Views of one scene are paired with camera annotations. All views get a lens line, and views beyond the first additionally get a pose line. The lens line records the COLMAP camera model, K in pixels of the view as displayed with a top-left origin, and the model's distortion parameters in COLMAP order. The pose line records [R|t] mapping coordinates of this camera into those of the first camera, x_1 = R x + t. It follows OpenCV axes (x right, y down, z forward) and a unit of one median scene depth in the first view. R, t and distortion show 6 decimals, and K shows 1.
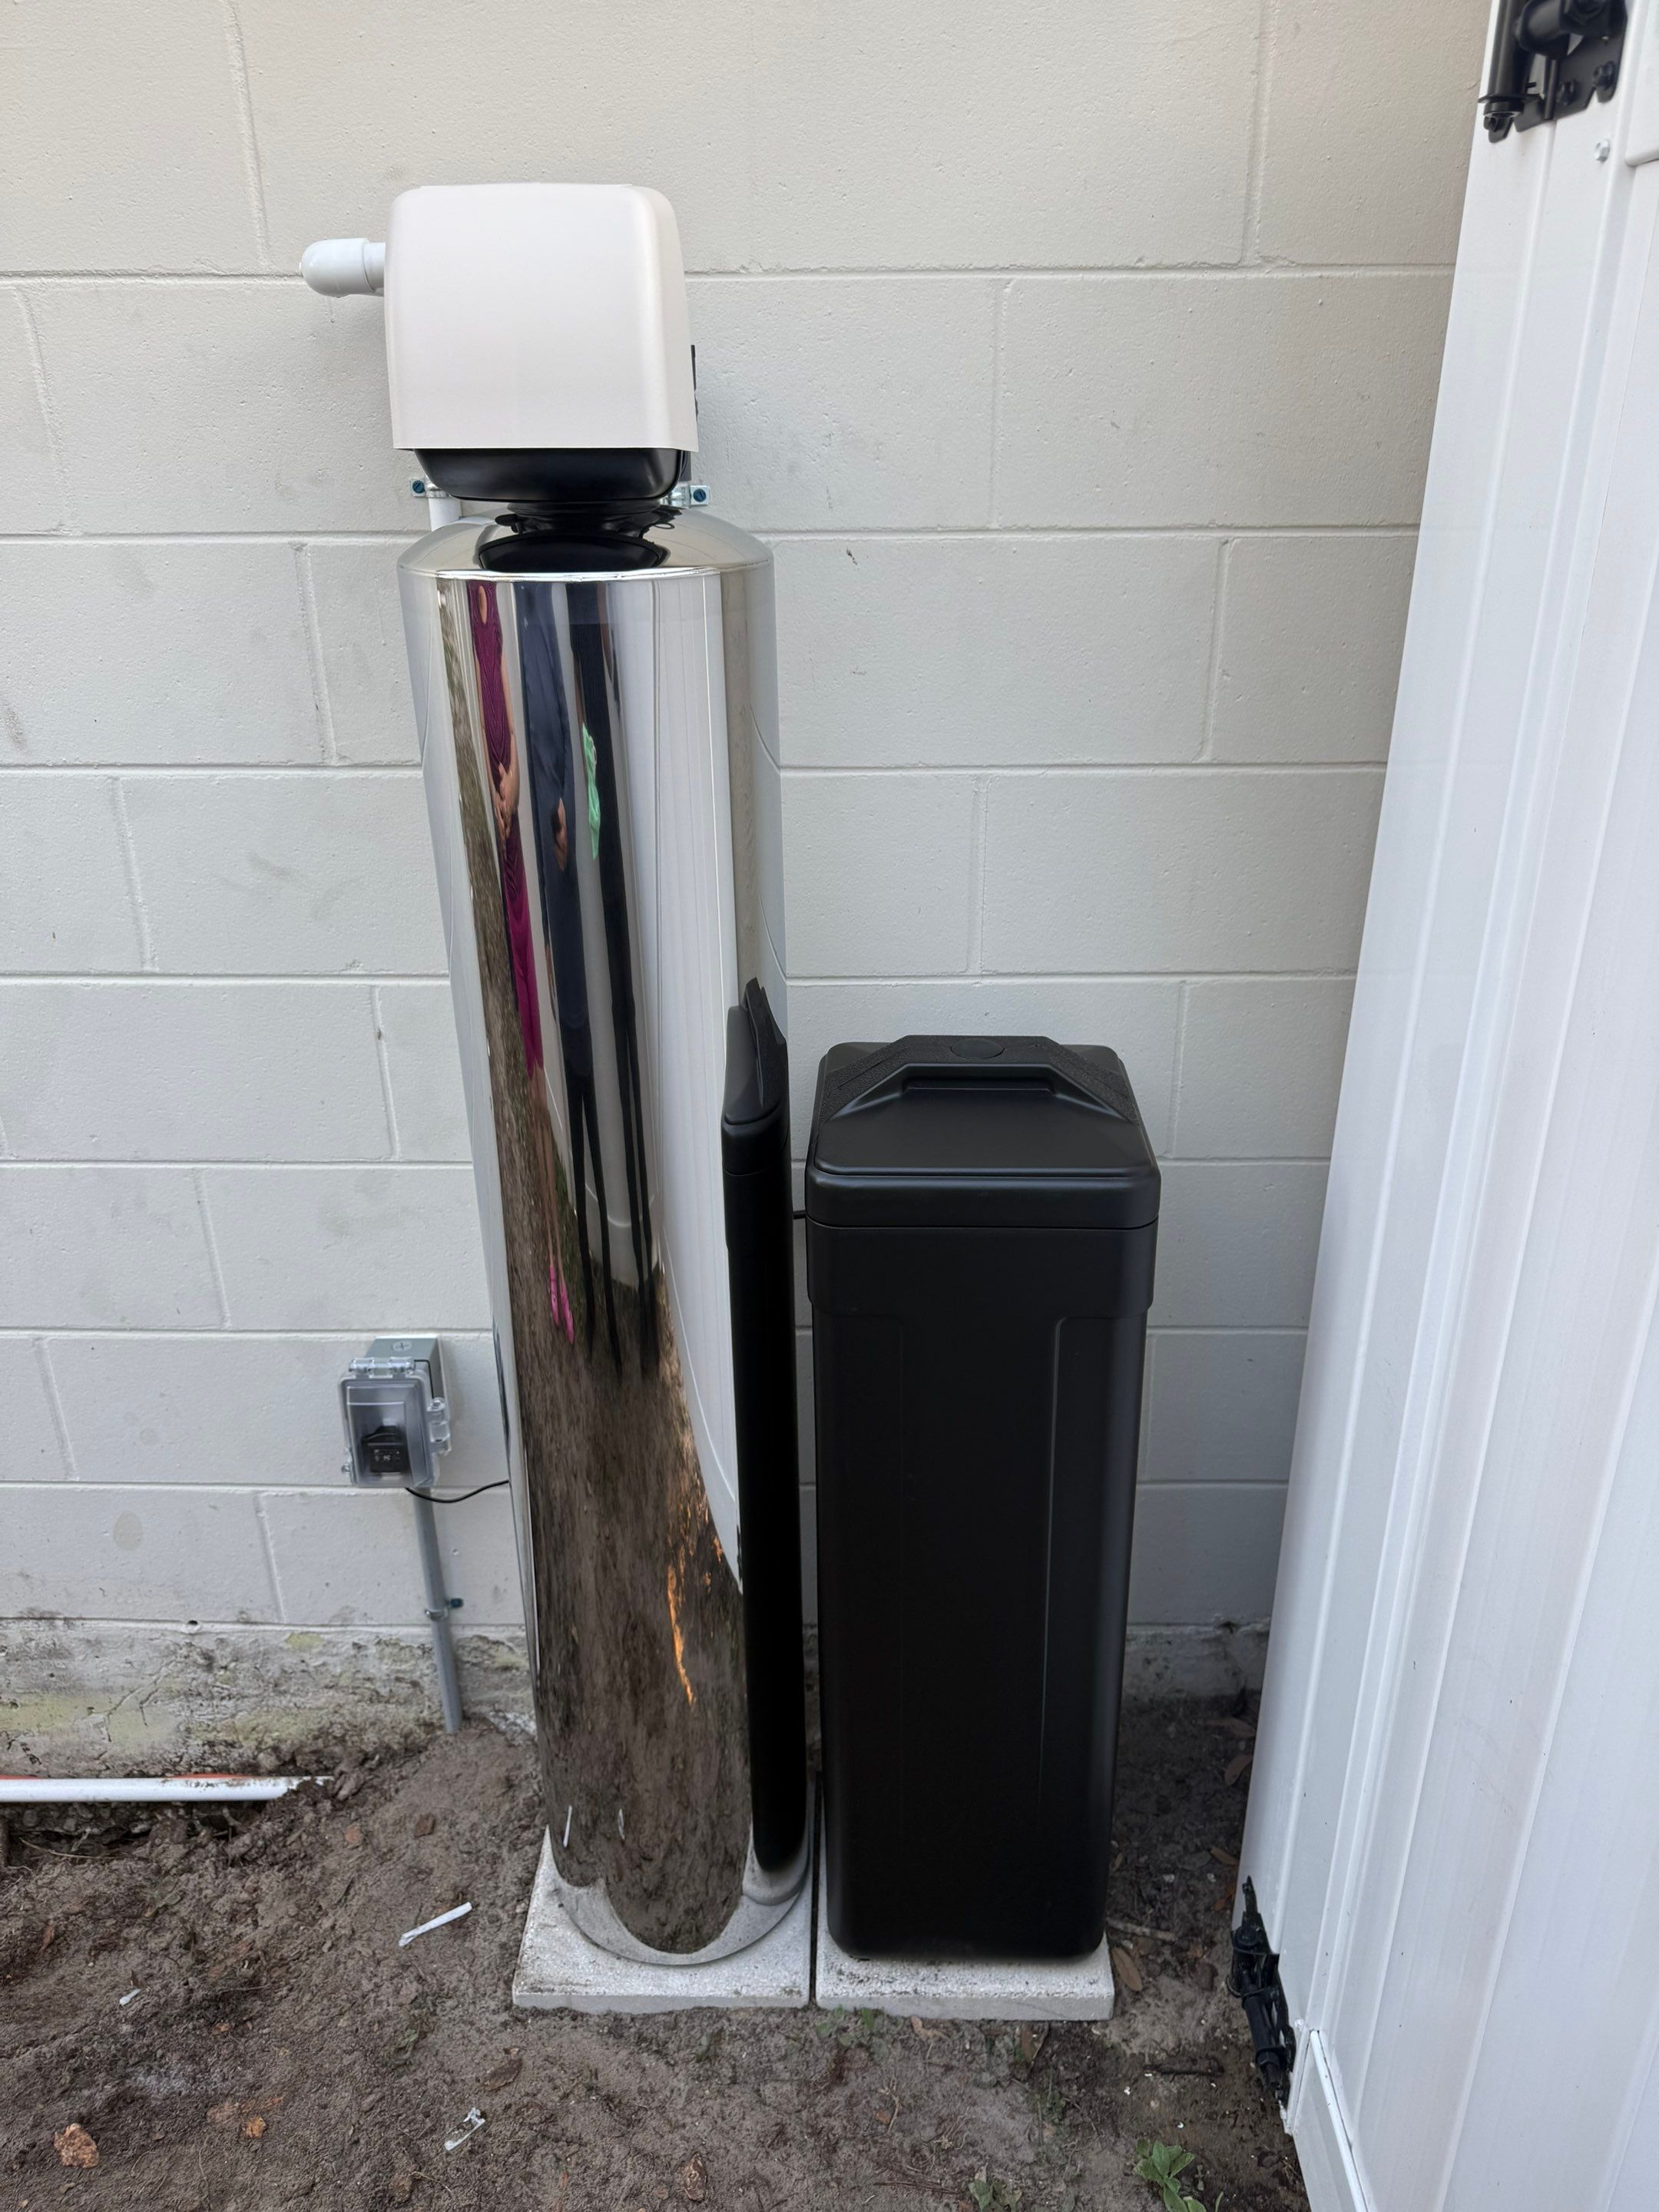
lens RADIAL K [[1638.4, 0, 823.1], [0, 1638.4, 1124.1], [0, 0, 1]] dist [0.015929, -0.028564]
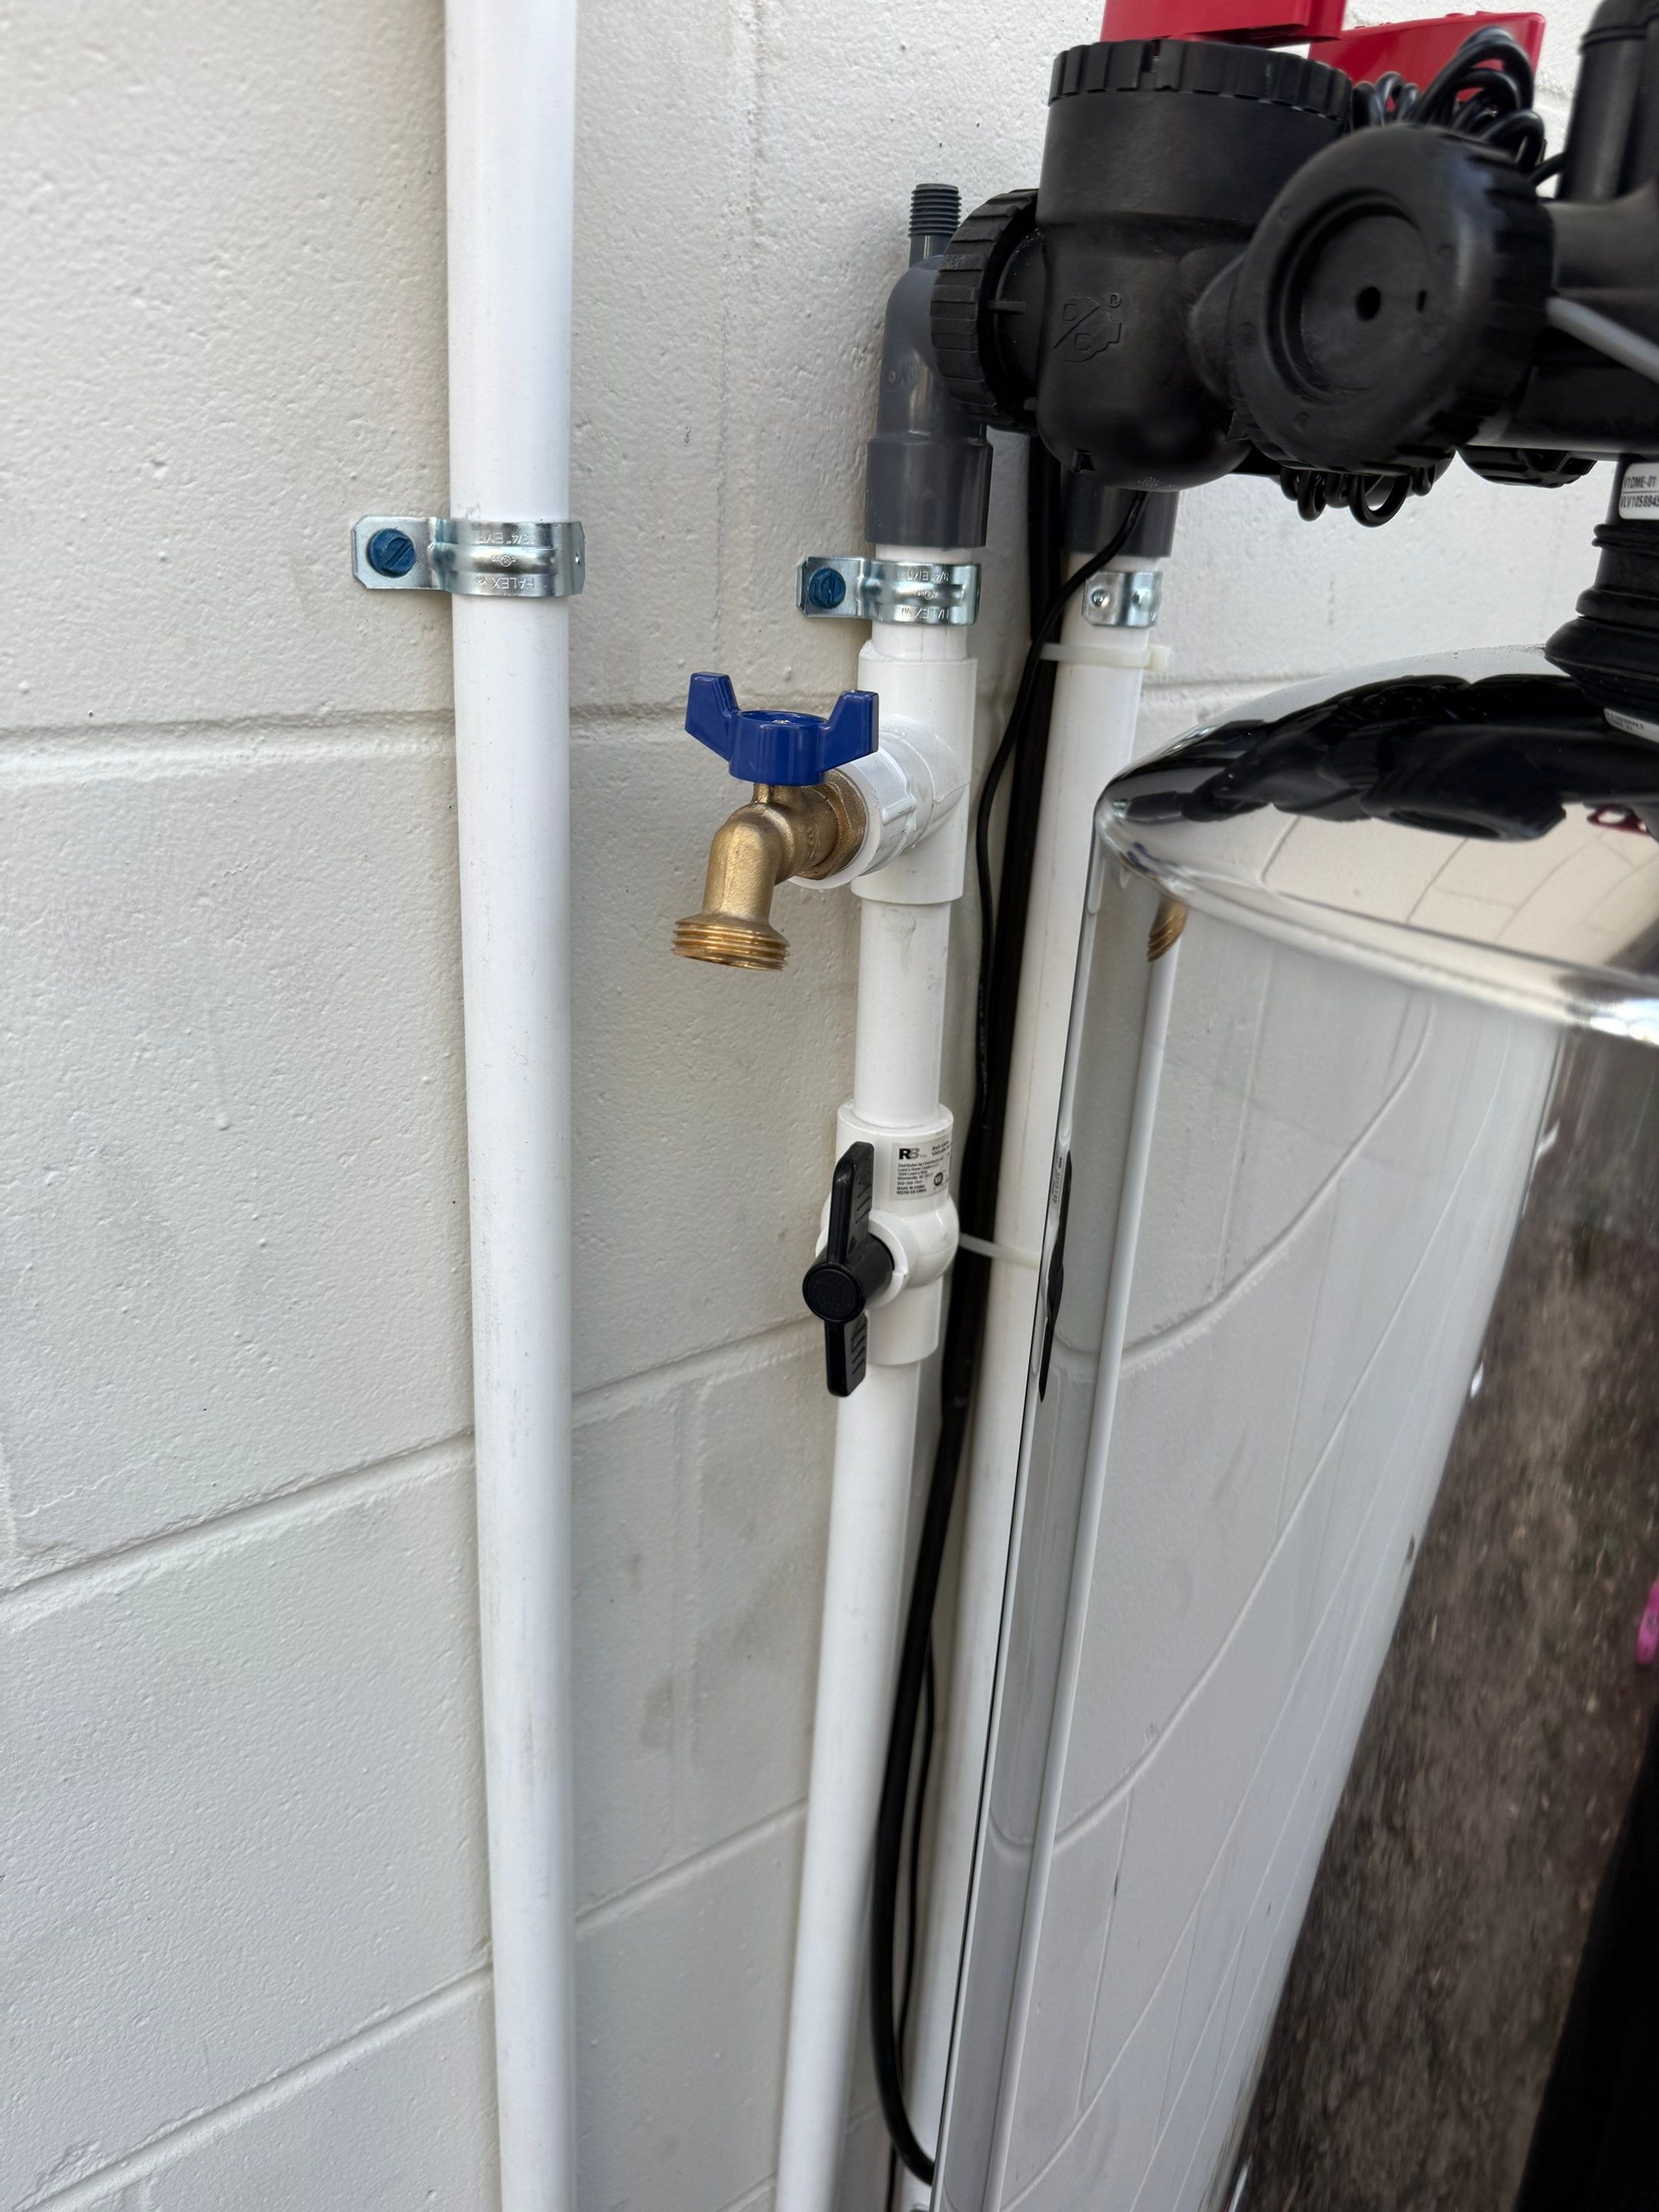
lens RADIAL K [[1638.4, 0, 849.0], [0, 1638.4, 1105.2], [0, 0, 1]] dist [0.015929, -0.028564]
pose [[0.756766, -0.184820, 0.627014, -0.327681], [0.210980, 0.976922, 0.033319, -0.259490], [-0.618702, 0.107073, 0.778295, 0.668651]]
